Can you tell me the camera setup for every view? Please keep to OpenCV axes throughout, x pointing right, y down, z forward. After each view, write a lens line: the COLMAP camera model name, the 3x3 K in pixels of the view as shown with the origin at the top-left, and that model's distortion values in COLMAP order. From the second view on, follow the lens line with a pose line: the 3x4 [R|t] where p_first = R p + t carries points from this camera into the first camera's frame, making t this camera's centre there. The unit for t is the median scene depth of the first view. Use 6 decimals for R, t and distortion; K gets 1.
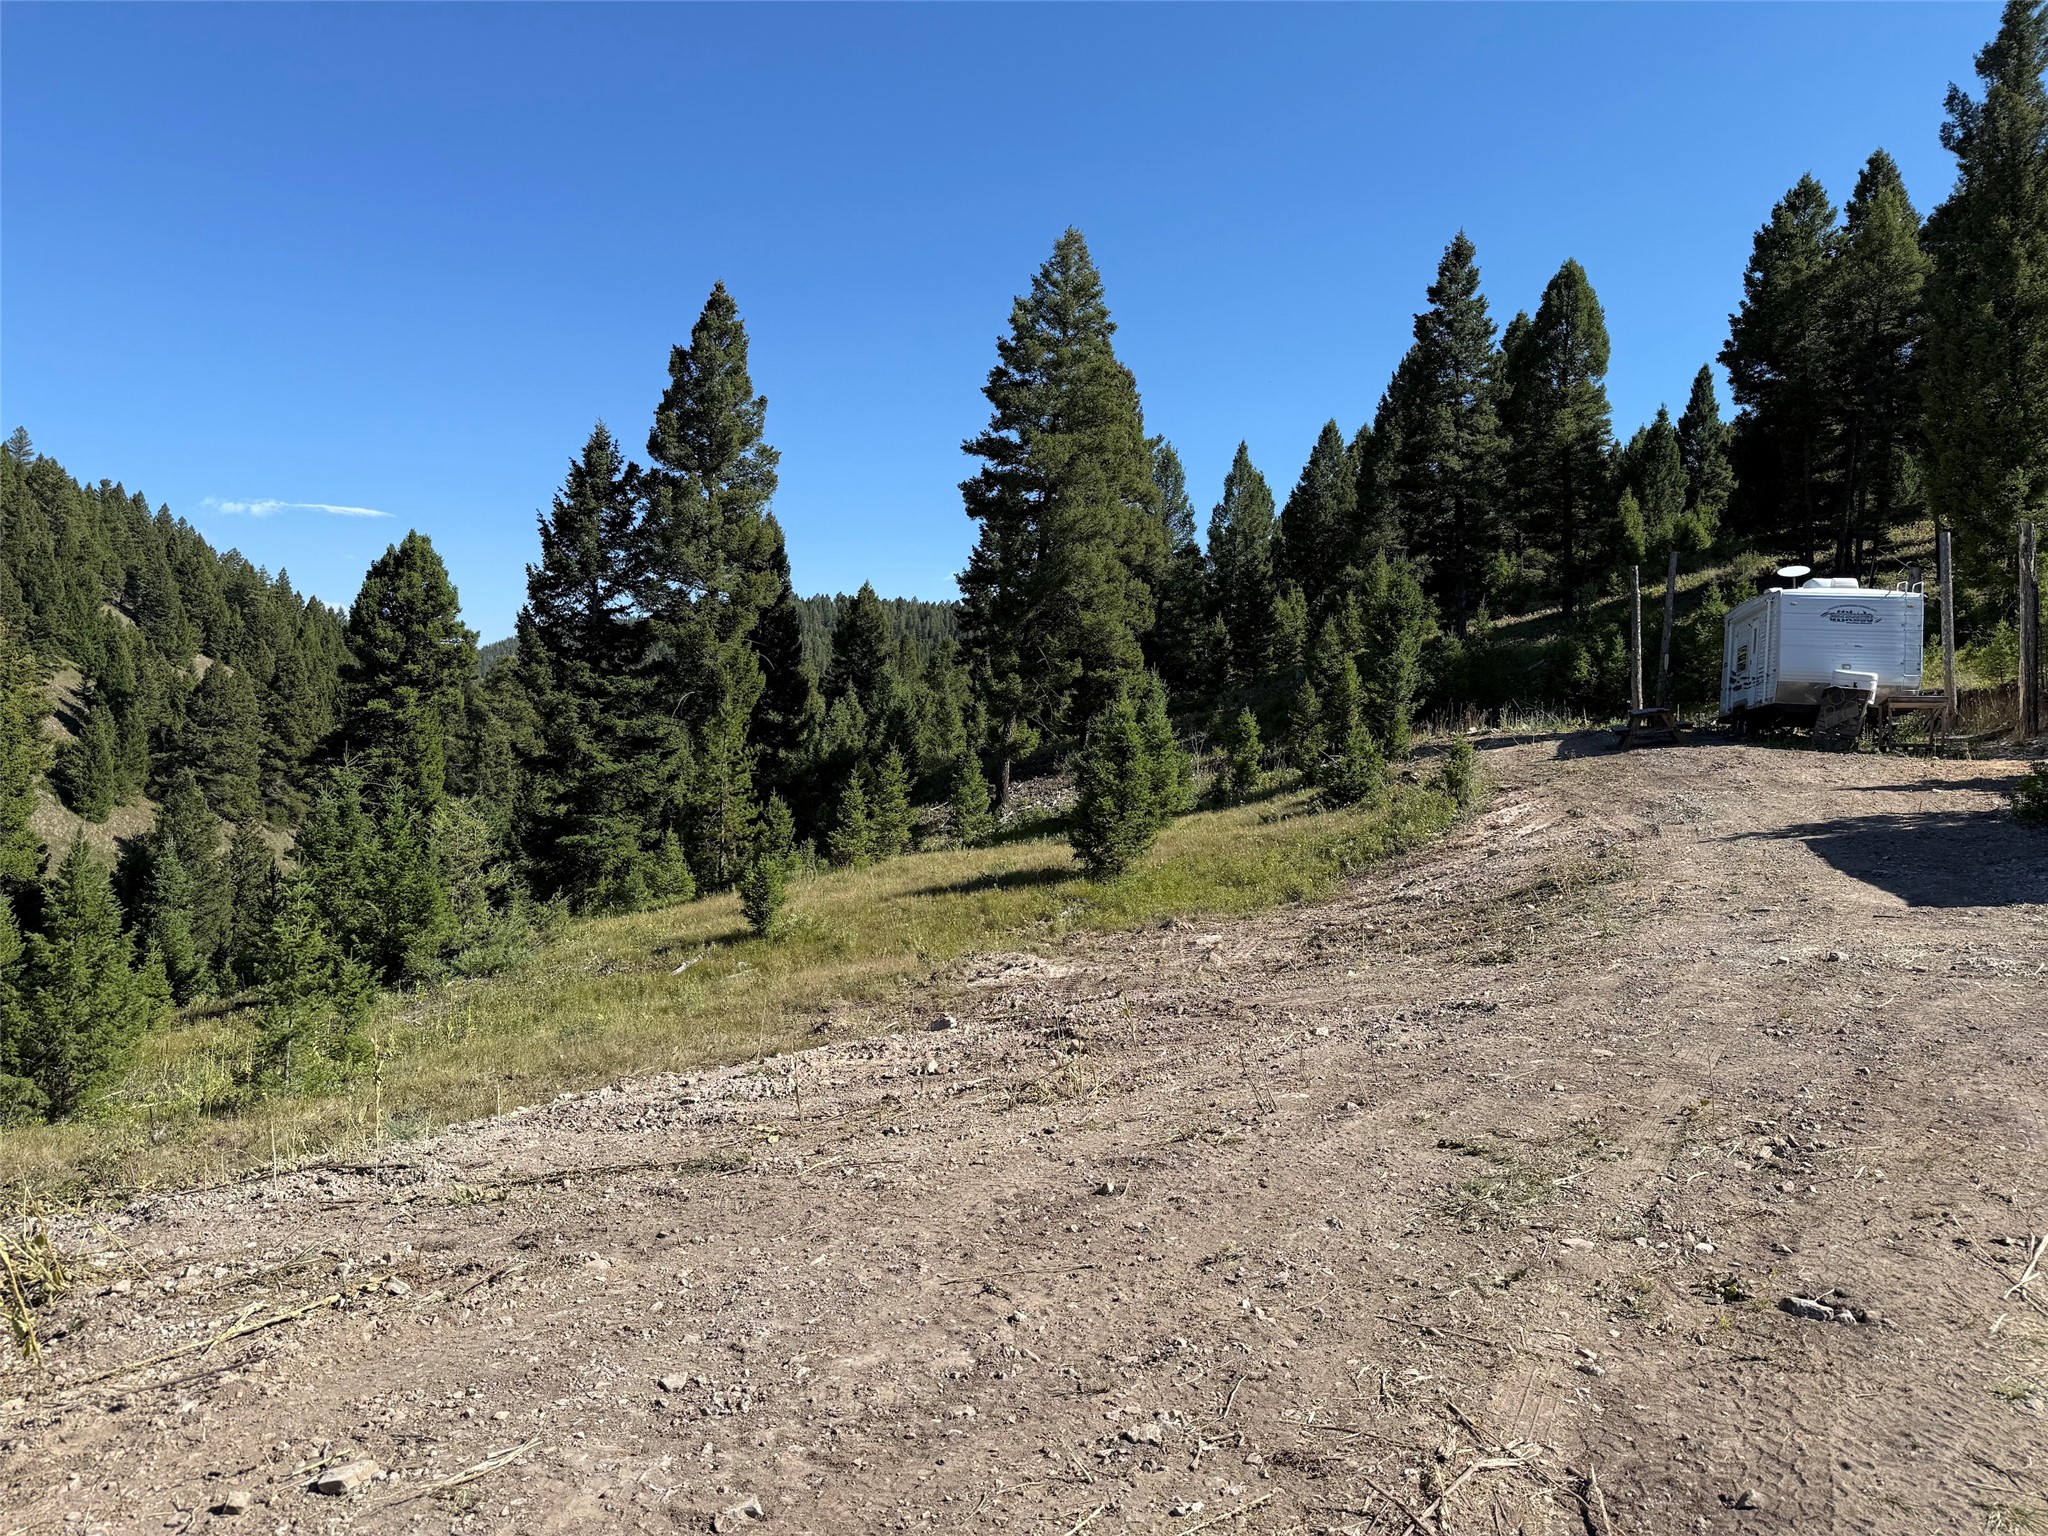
lens RADIAL K [[1459.1, 0, 1028.6], [0, 1459.1, 772.6], [0, 0, 1]] dist [0.109720, -0.158157]
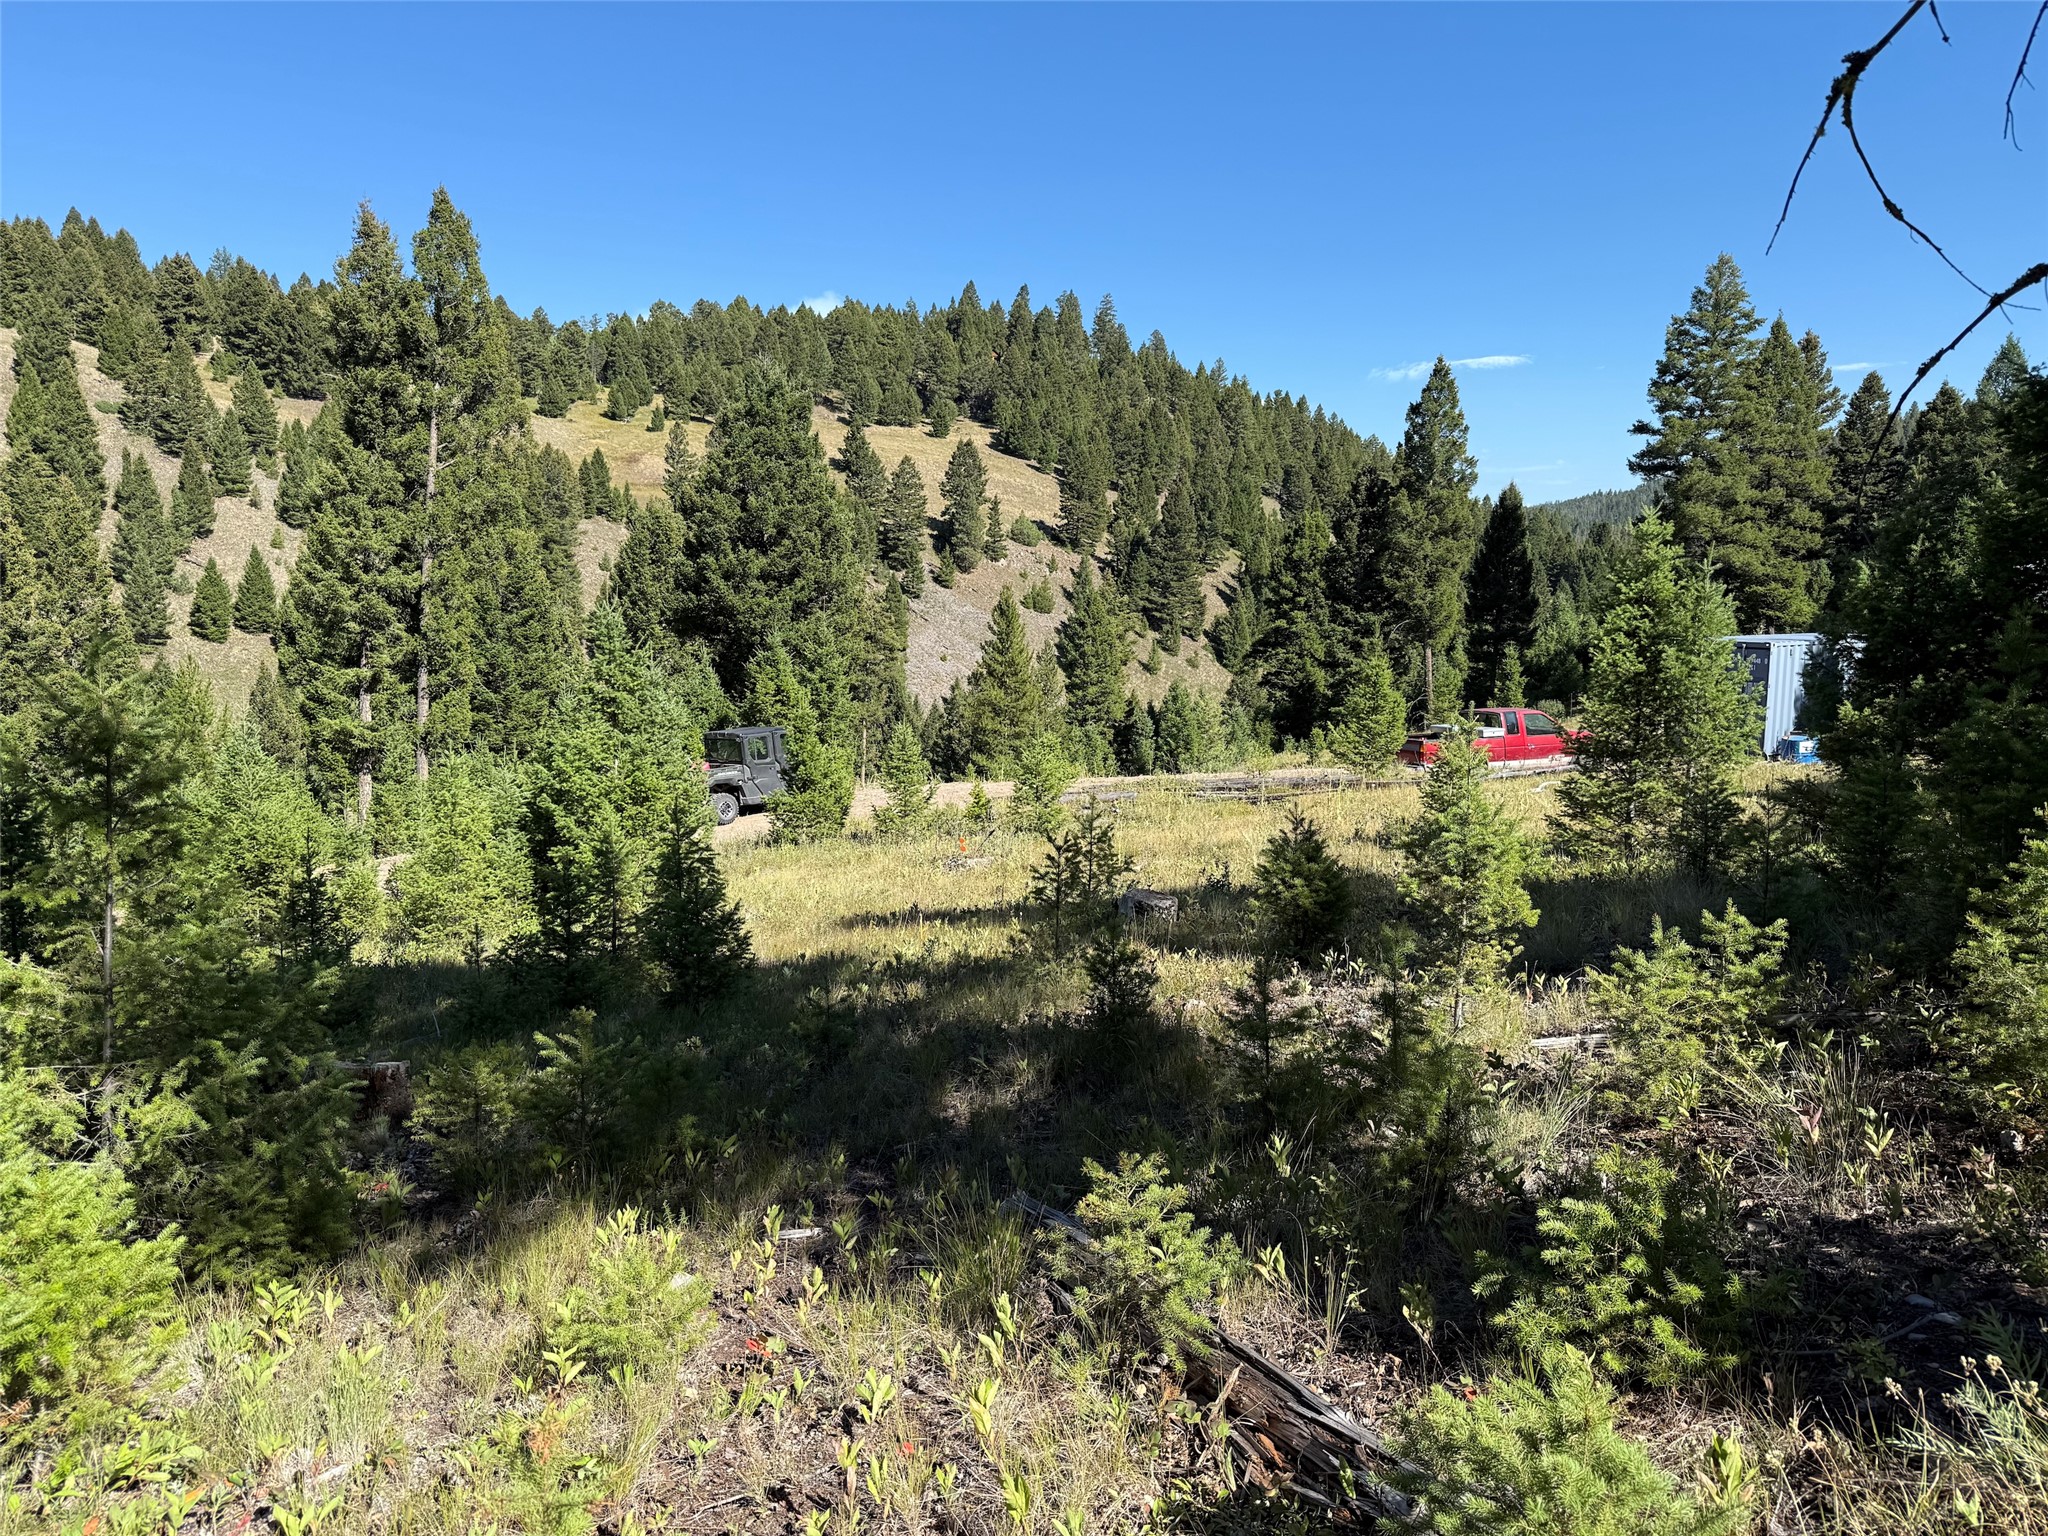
lens RADIAL K [[1459.1, 0, 1028.6], [0, 1459.1, 772.6], [0, 0, 1]] dist [0.109720, -0.158157]
pose [[0.733923, 0.055956, -0.676924, 0.772886], [0.017523, 0.994709, 0.101223, -0.079565], [0.679007, -0.086152, 0.729059, -0.670405]]
